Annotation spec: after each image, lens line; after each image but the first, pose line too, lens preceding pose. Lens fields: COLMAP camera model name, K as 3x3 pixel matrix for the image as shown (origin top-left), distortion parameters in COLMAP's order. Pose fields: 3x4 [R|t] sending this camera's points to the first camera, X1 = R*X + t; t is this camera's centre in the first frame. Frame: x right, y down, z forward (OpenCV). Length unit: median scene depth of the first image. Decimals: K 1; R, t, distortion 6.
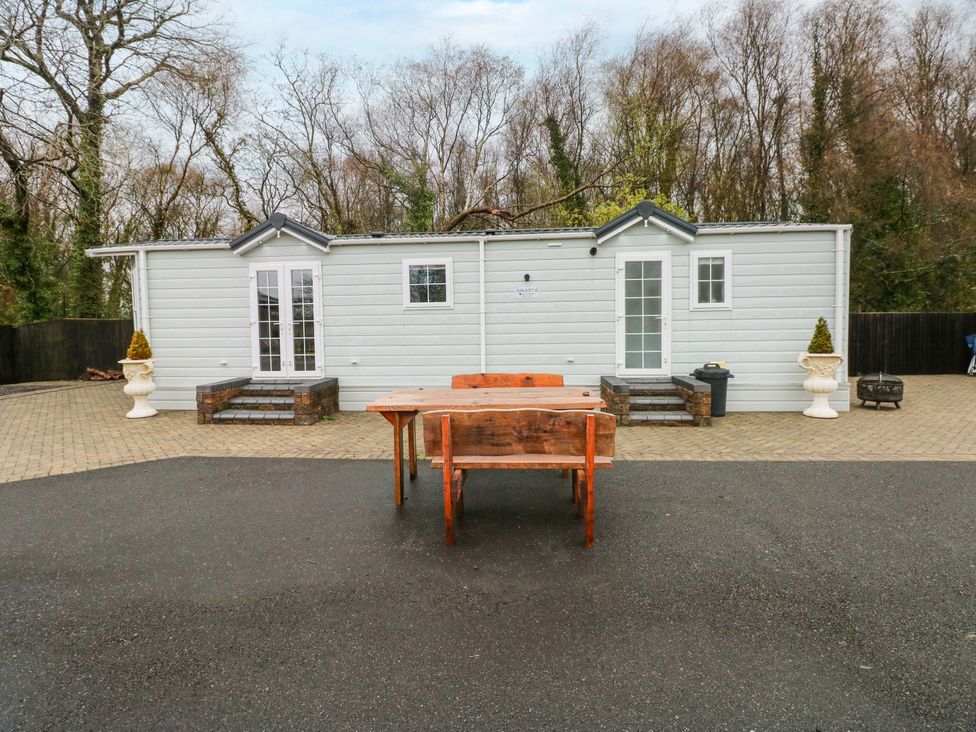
lens RADIAL K [[504.9, 0, 483.9], [0, 504.9, 355.4], [0, 0, 1]] dist [0.001682, -0.014776]
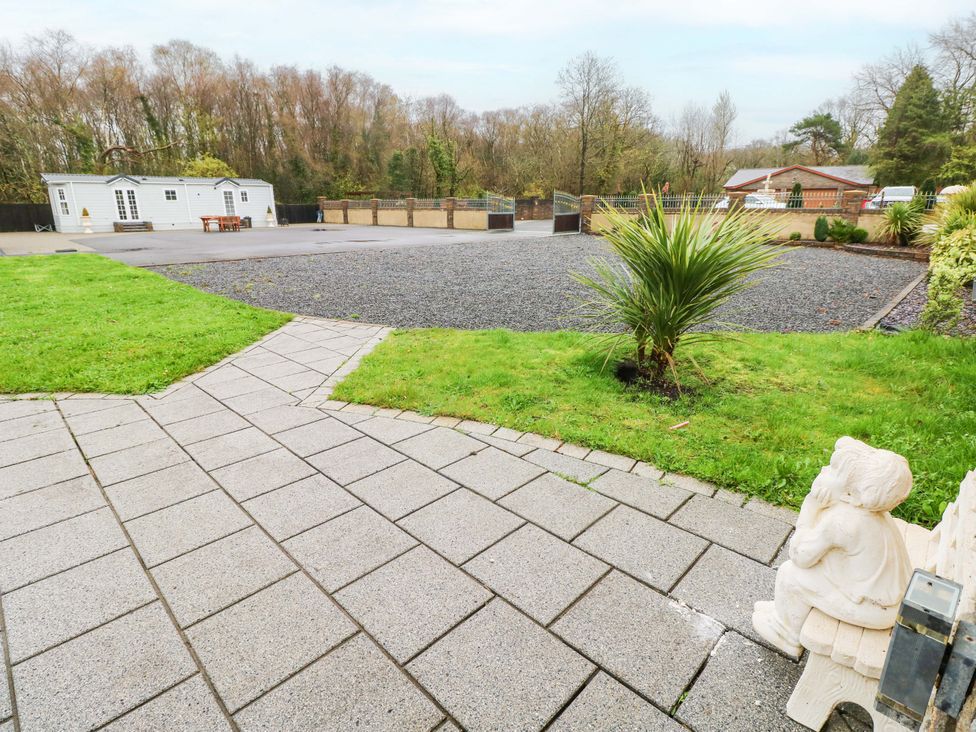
lens RADIAL K [[504.9, 0, 483.9], [0, 504.9, 355.4], [0, 0, 1]] dist [0.001682, -0.014776]
pose [[0.635322, -0.206854, 0.744028, -1.717501], [0.039831, 0.970953, 0.235932, 0.234454], [-0.771219, -0.120257, 0.625107, -3.399912]]
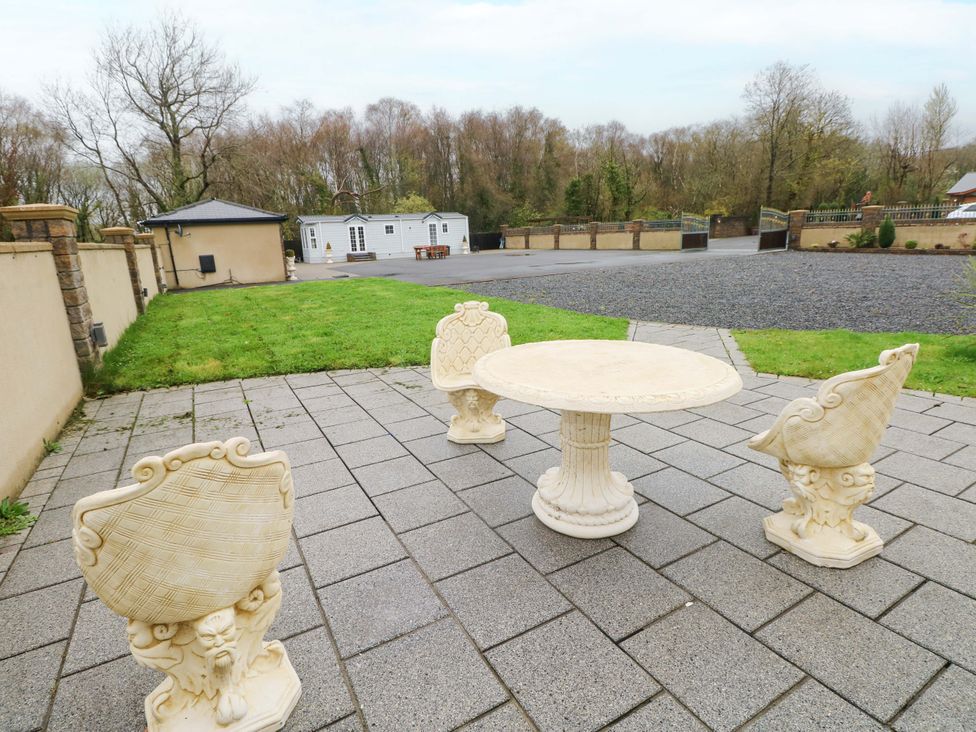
lens RADIAL K [[504.9, 0, 483.9], [0, 504.9, 355.4], [0, 0, 1]] dist [0.001682, -0.014776]
pose [[0.825024, -0.154824, 0.543475, -2.063181], [0.068113, 0.981969, 0.176343, 0.226162], [-0.560978, -0.108469, 0.820694, -3.323927]]
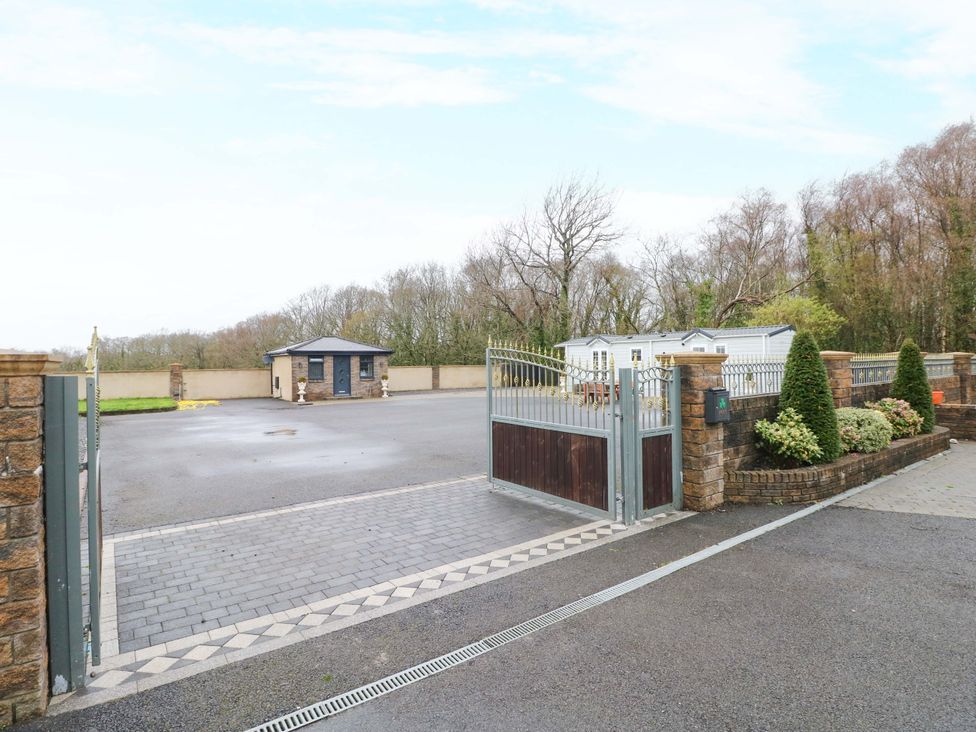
lens RADIAL K [[504.9, 0, 483.9], [0, 504.9, 355.4], [0, 0, 1]] dist [0.001682, -0.014776]
pose [[0.648652, -0.005377, -0.761066, 1.677094], [-0.045502, 0.997912, -0.045831, 0.046246], [0.759724, 0.064359, 0.647053, -1.757931]]
